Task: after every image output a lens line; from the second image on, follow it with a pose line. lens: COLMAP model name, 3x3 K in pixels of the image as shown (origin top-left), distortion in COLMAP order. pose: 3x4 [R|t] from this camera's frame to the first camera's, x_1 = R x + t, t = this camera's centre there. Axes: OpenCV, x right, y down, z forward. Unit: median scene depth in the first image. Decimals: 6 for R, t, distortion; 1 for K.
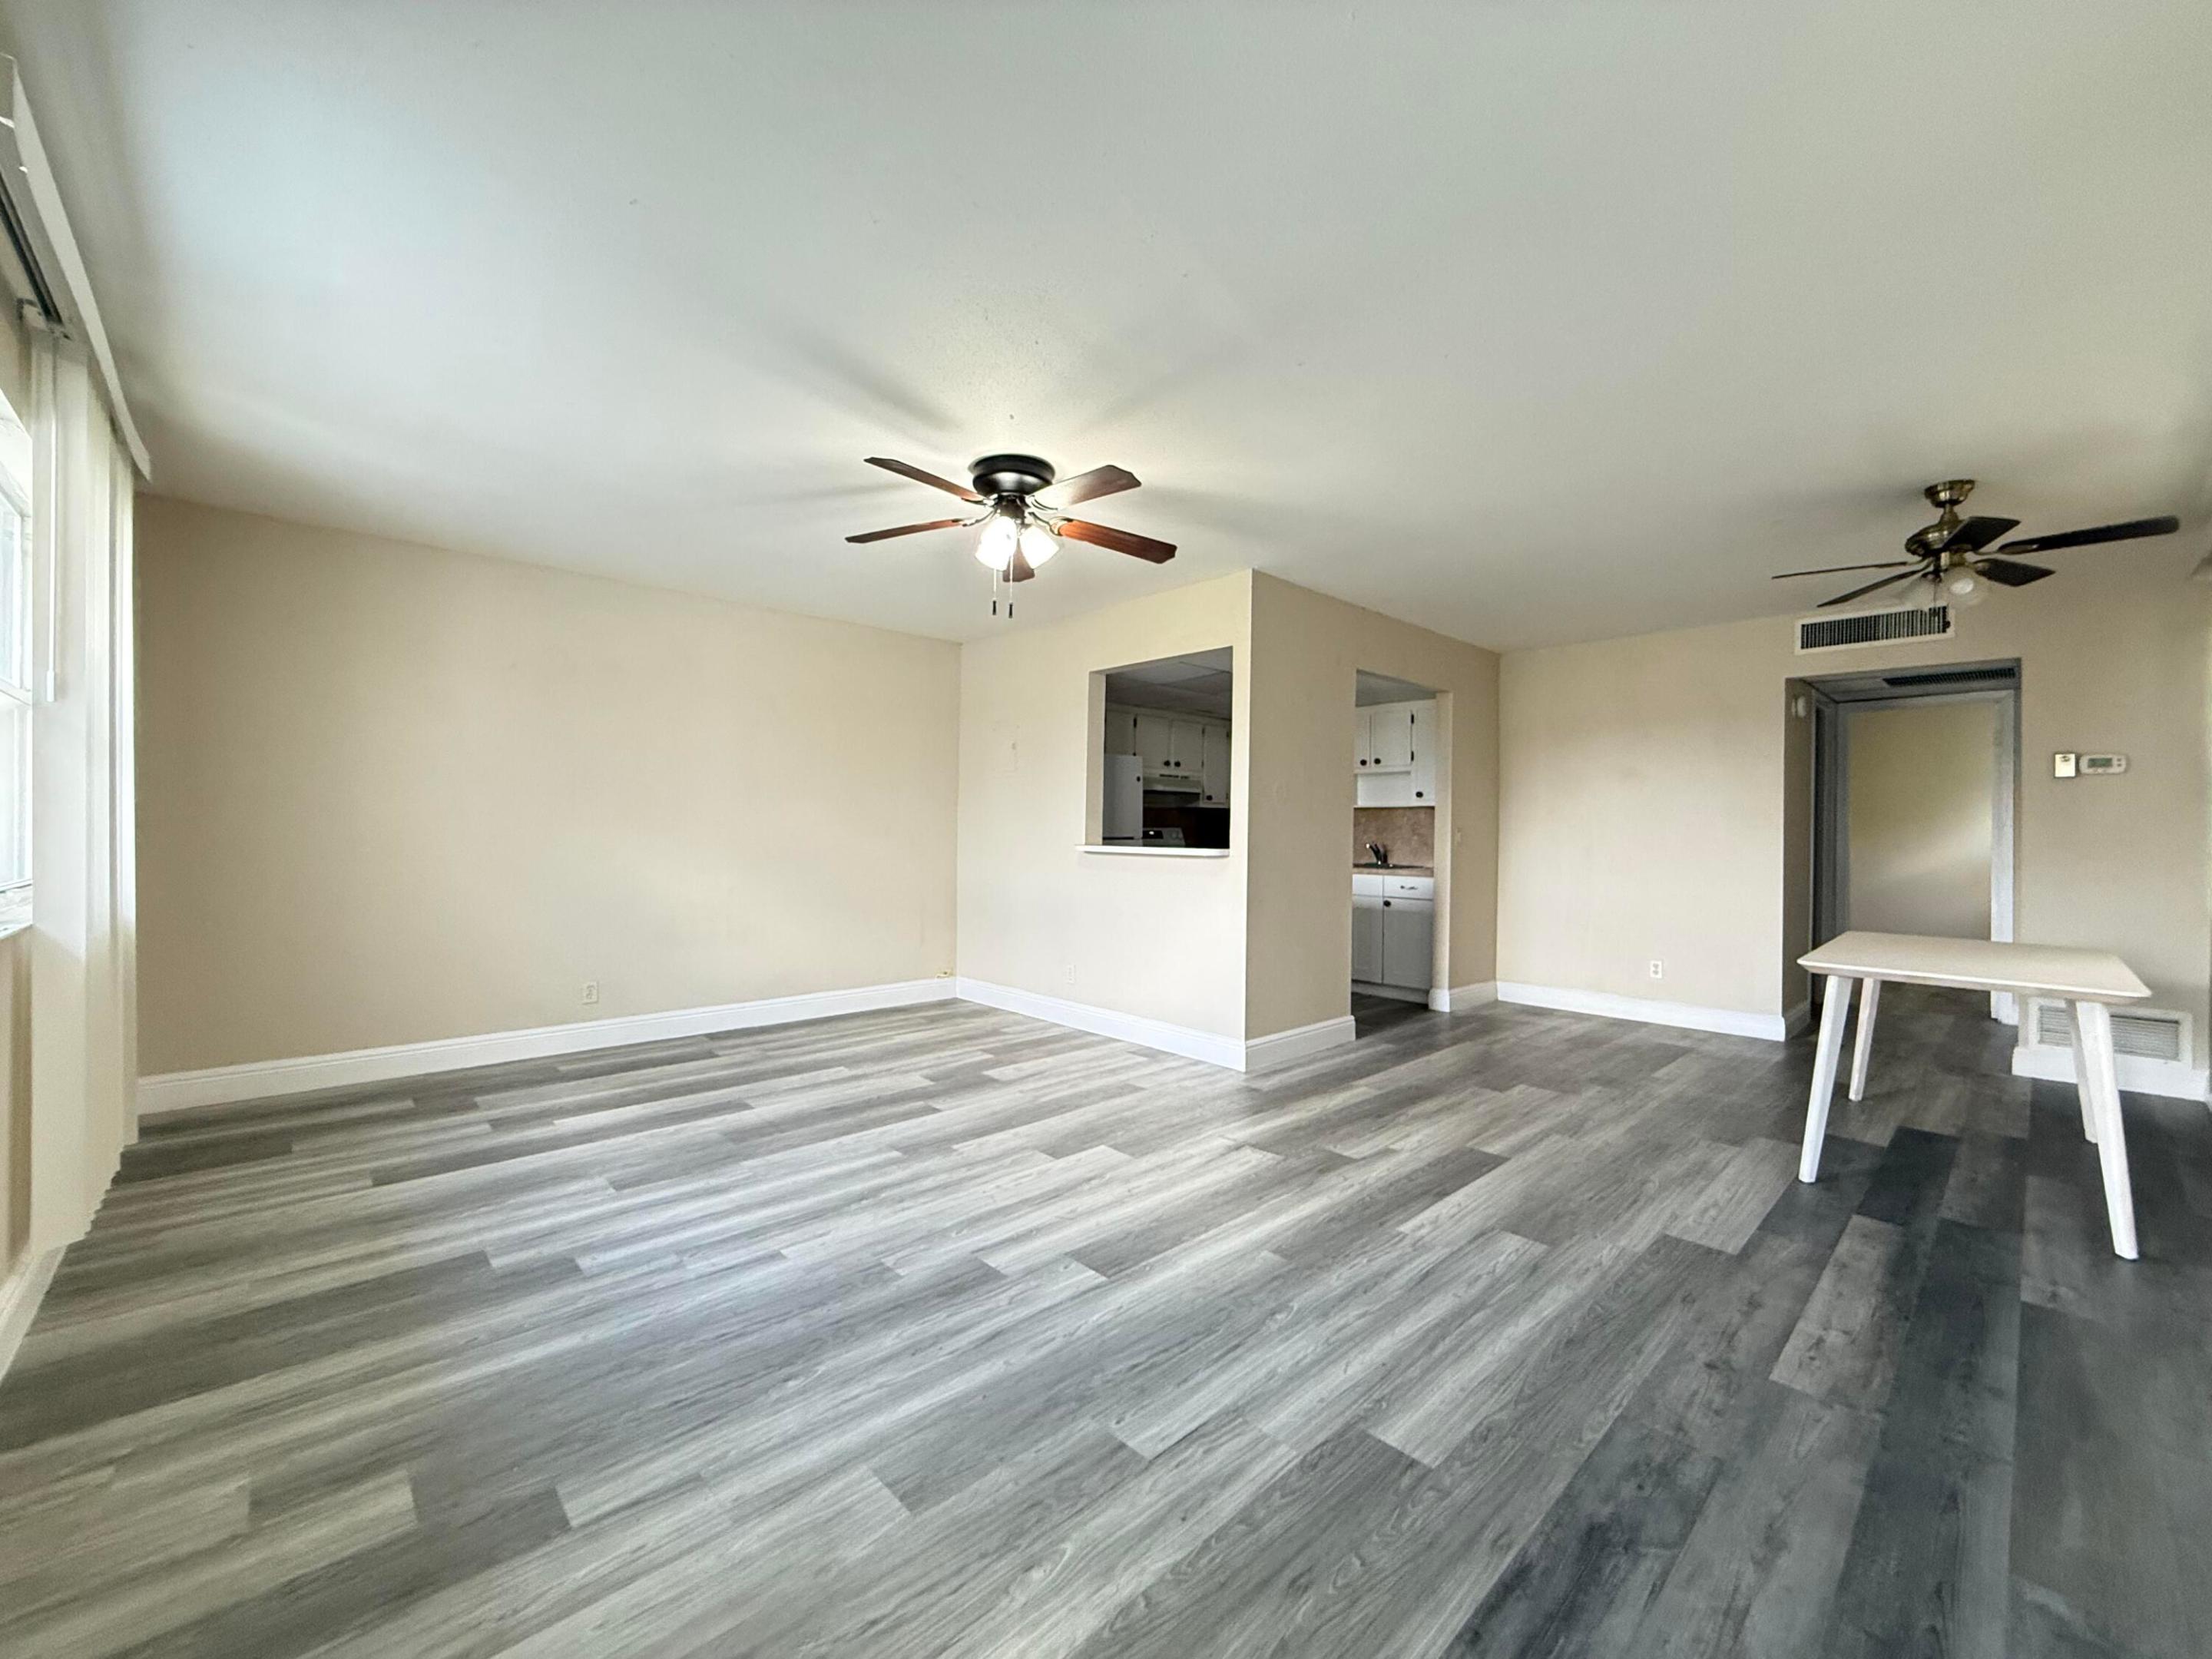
lens RADIAL K [[882.4, 0, 1102.8], [0, 882.4, 825.6], [0, 0, 1]] dist [-0.001223, 0.000447]
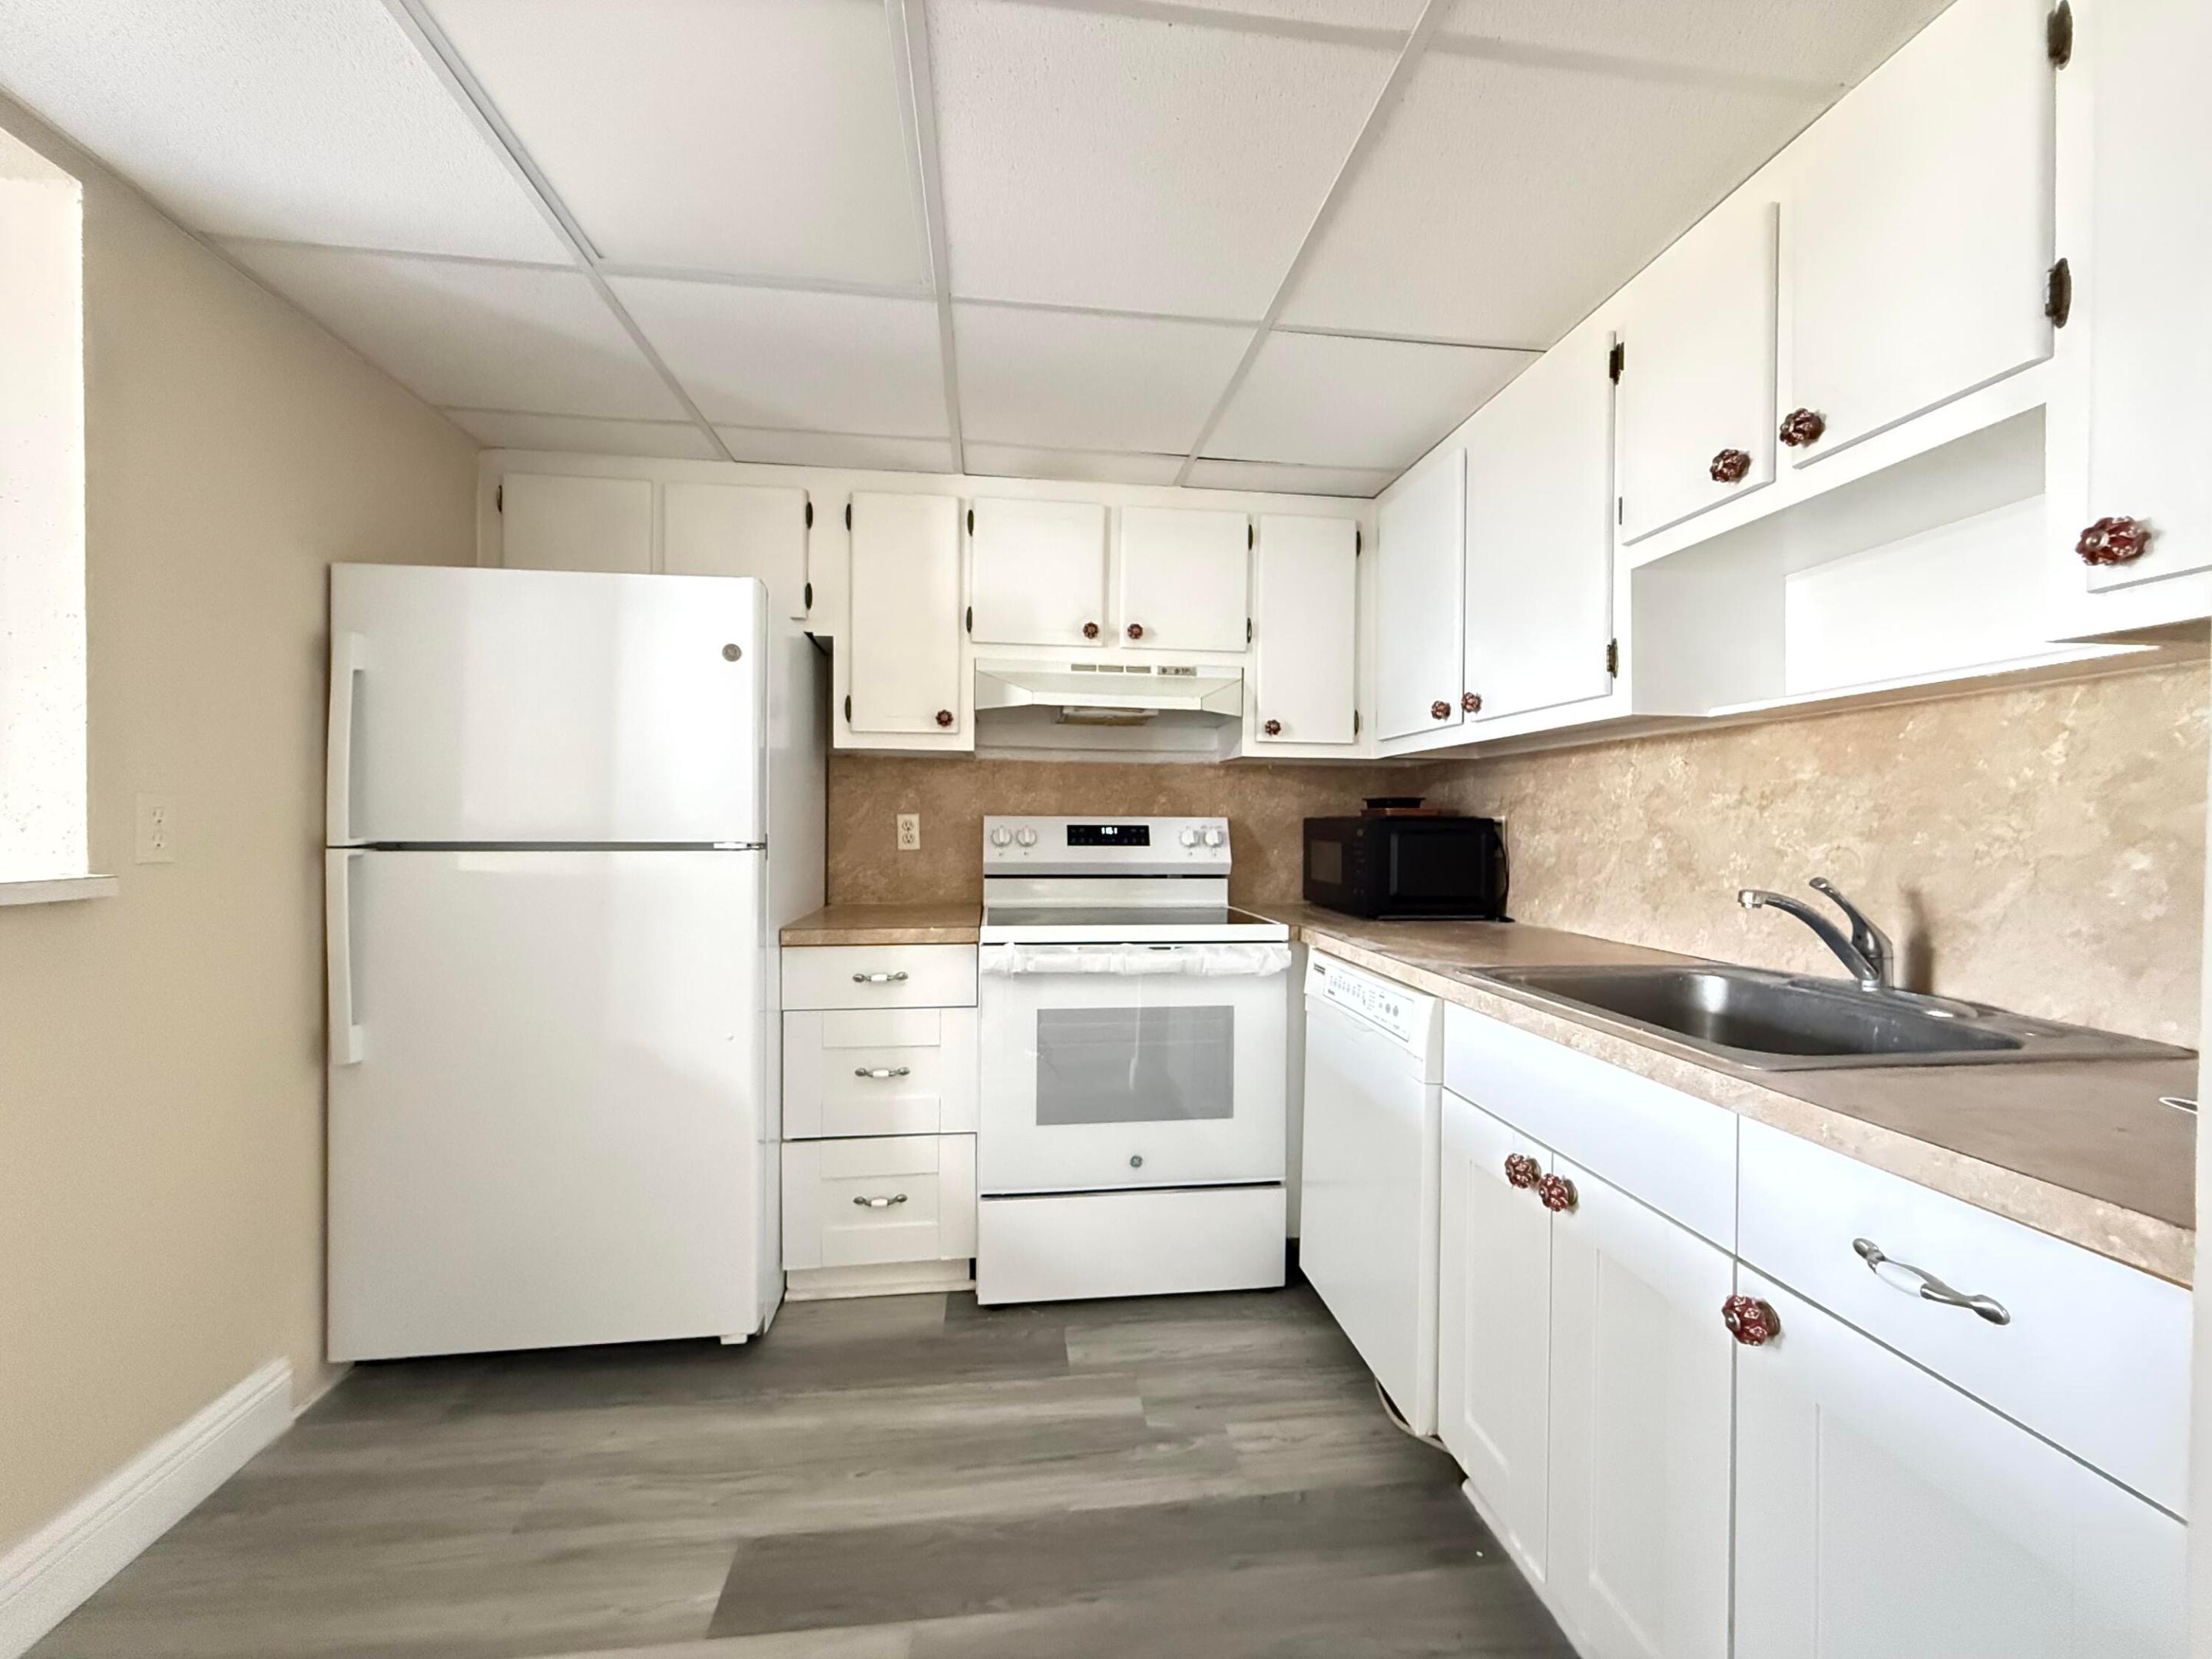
lens RADIAL K [[882.4, 0, 1104.8], [0, 882.4, 828.6], [0, 0, 1]] dist [-0.001223, 0.000447]
pose [[0.808735, 0.000552, -0.588173, 0.686412], [0.001399, 0.999995, 0.002861, 0.016430], [0.588171, -0.003137, 0.808730, 1.752865]]
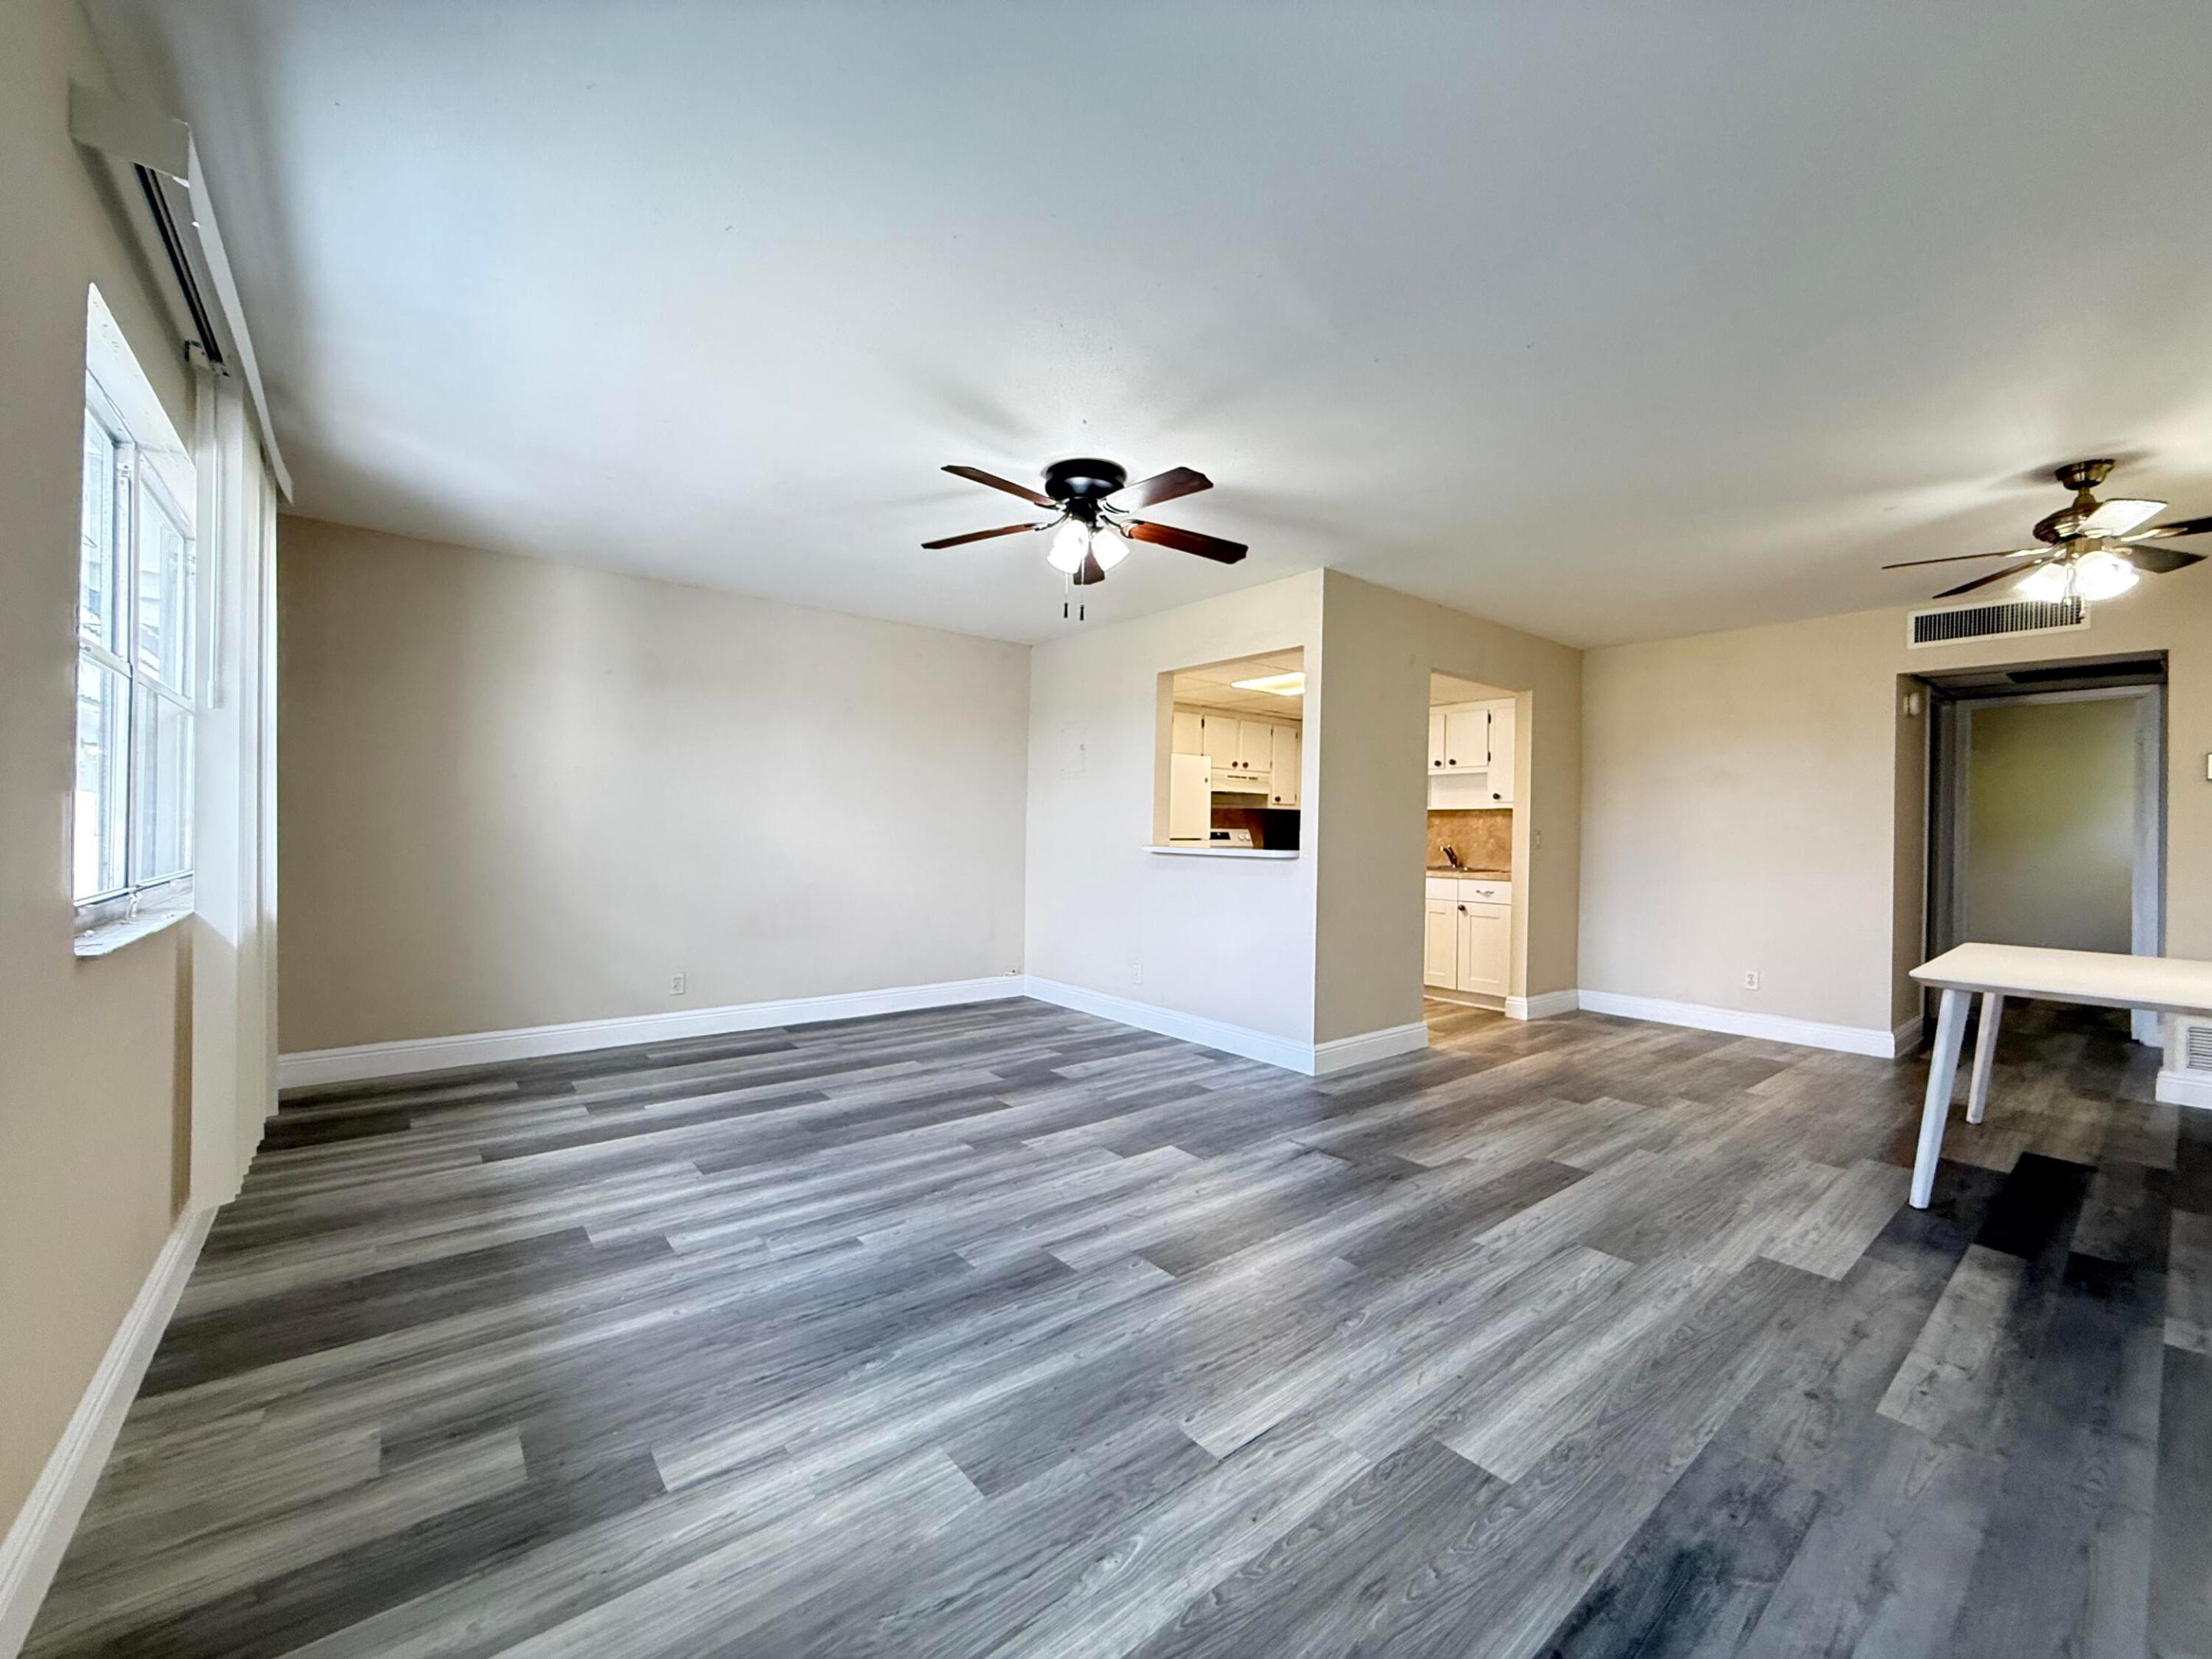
lens RADIAL K [[882.4, 0, 1103.0], [0, 882.4, 826.0], [0, 0, 1]] dist [-0.001223, 0.000447]
pose [[0.997284, 0.004884, -0.073496, -0.005059], [-0.004920, 0.999988, -0.000310, 0.000182], [0.073494, 0.000670, 0.997295, -0.005811]]
